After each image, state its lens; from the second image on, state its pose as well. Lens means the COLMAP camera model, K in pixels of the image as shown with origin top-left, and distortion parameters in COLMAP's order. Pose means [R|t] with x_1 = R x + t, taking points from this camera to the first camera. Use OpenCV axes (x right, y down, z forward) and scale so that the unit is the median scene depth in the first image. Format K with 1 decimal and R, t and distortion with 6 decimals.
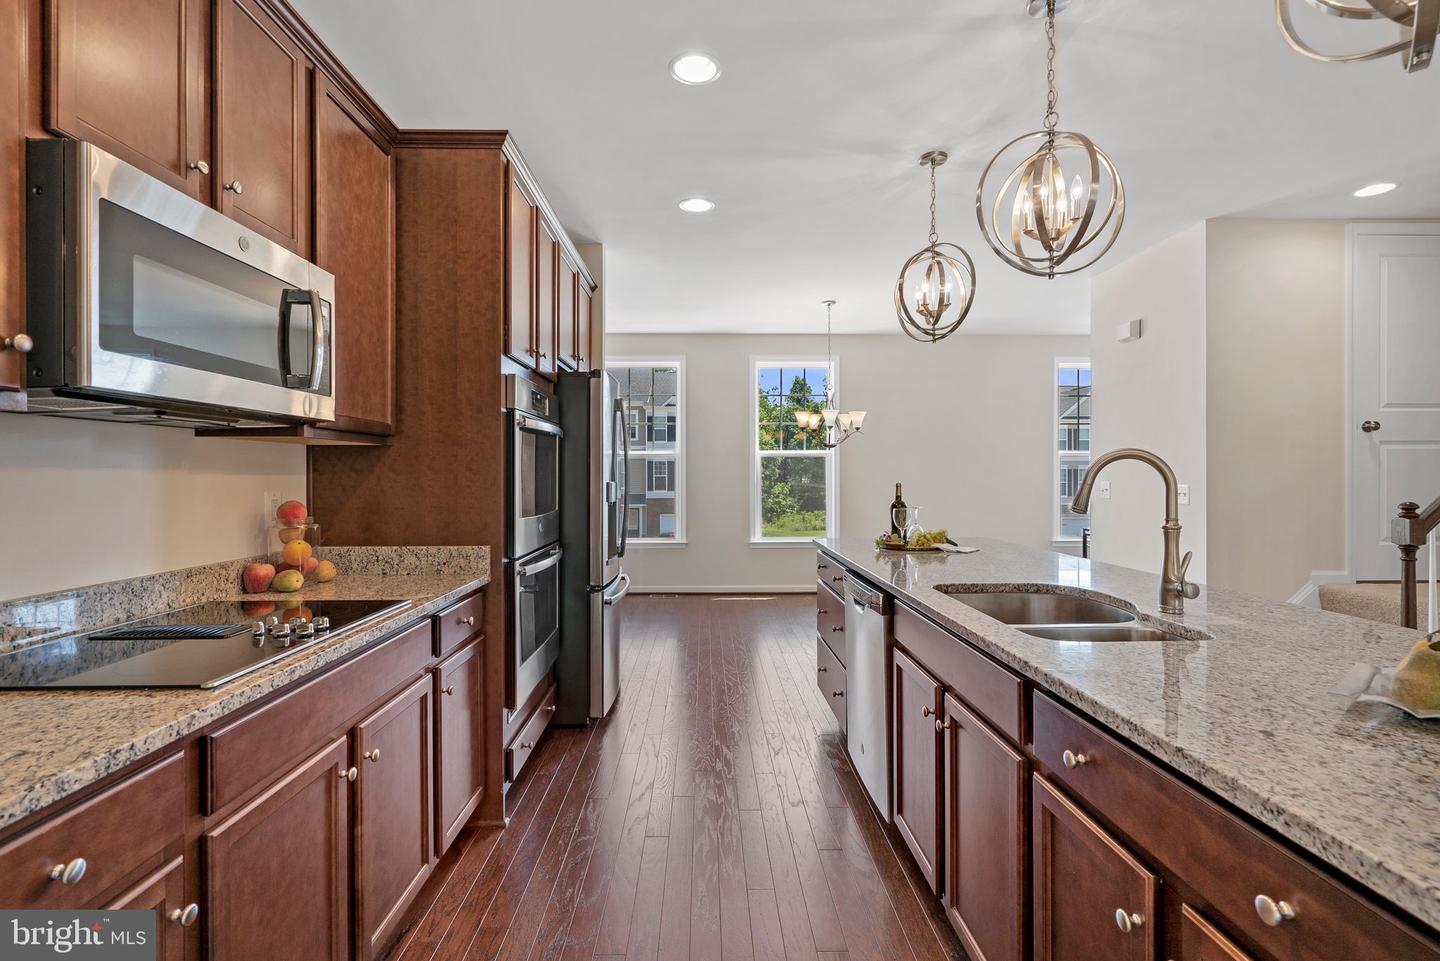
lens RADIAL K [[662.0, 0, 719.8], [0, 662.0, 489.4], [0, 0, 1]] dist [-0.001052, -0.000026]
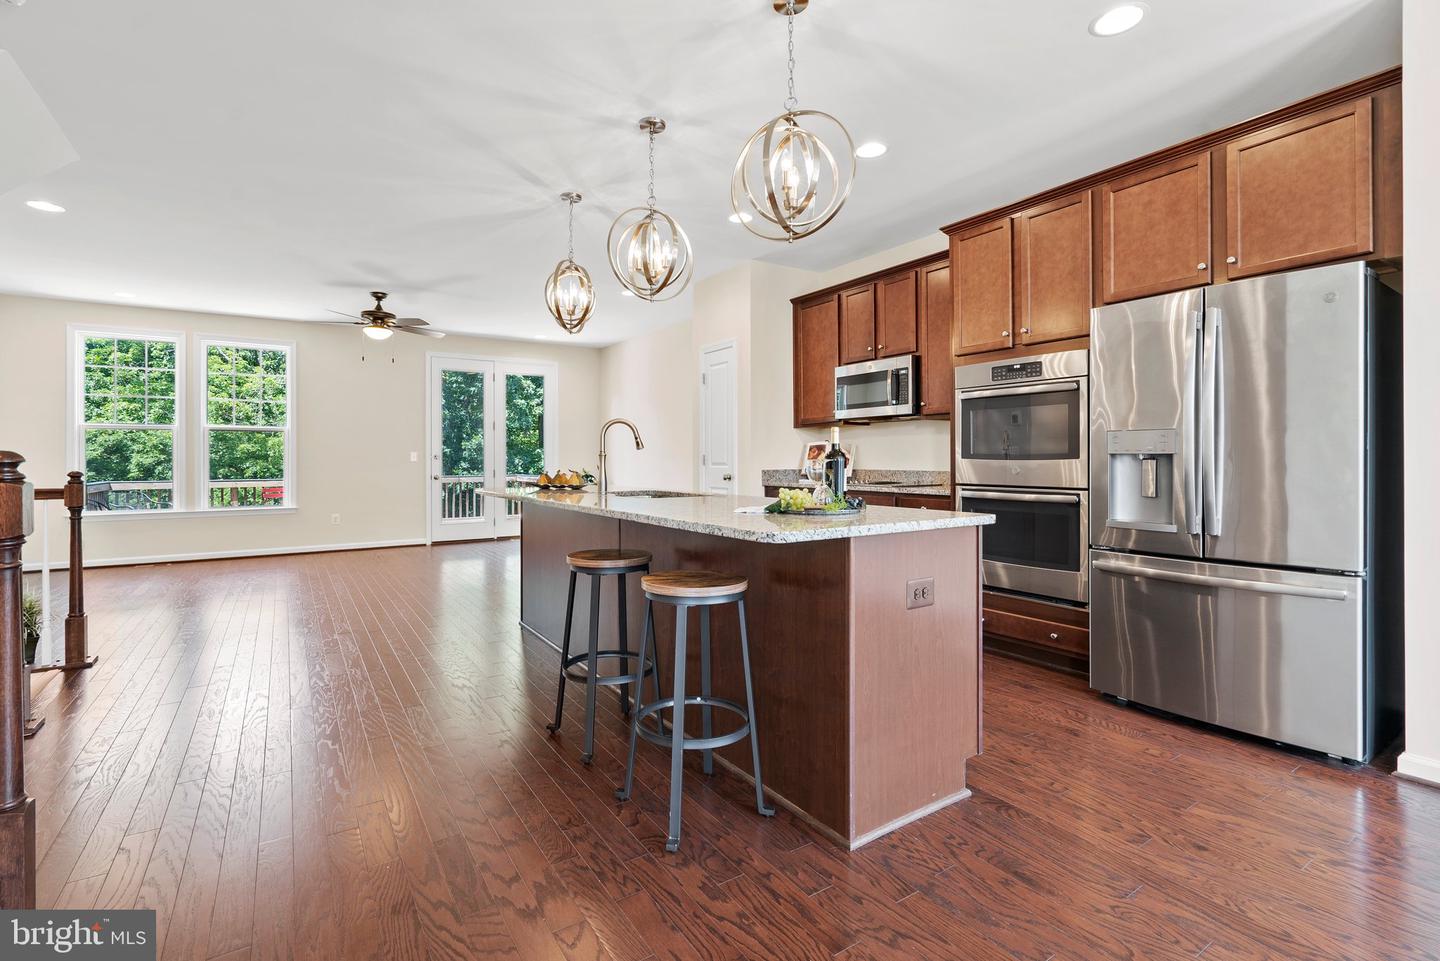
lens RADIAL K [[659.7, 0, 715.2], [0, 659.7, 458.0], [0, 0, 1]] dist [-0.002249, -0.000078]
pose [[-0.849033, 0.005959, -0.528306, 1.055146], [-0.005033, 0.999800, 0.019366, 0.015634], [0.528316, 0.019101, -0.848833, 2.122648]]
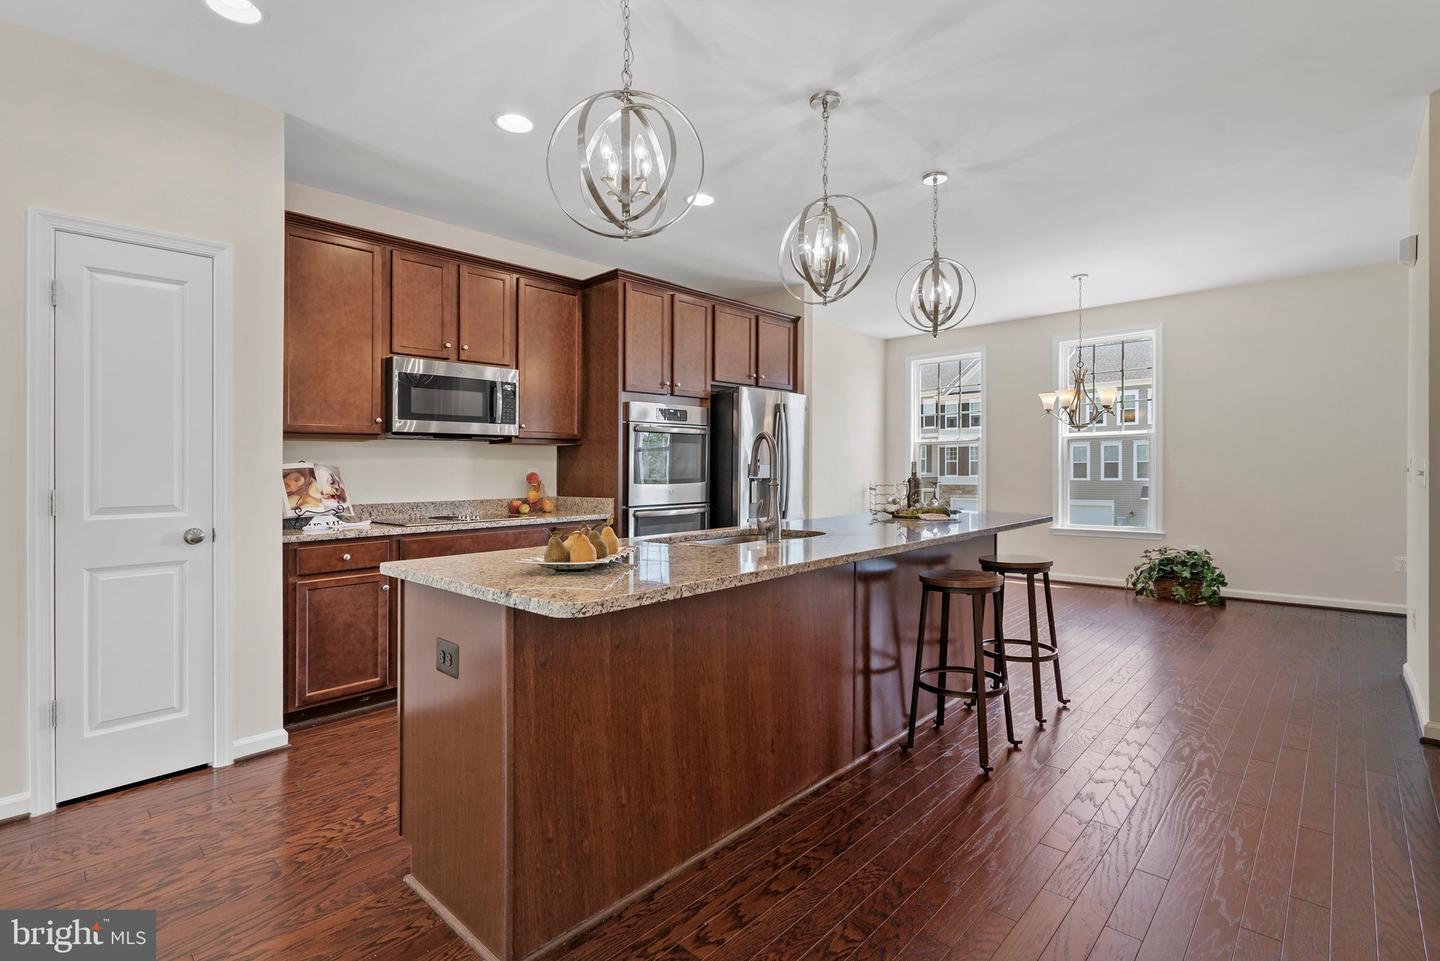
lens RADIAL K [[669.6, 0, 726.6], [0, 669.6, 464.8], [0, 0, 1]] dist [-0.010881, -0.000124]
pose [[0.719390, -0.009524, -0.694541, 1.156216], [-0.006433, 0.999772, -0.020373, 0.029166], [0.694577, 0.019124, 0.719164, -0.099007]]
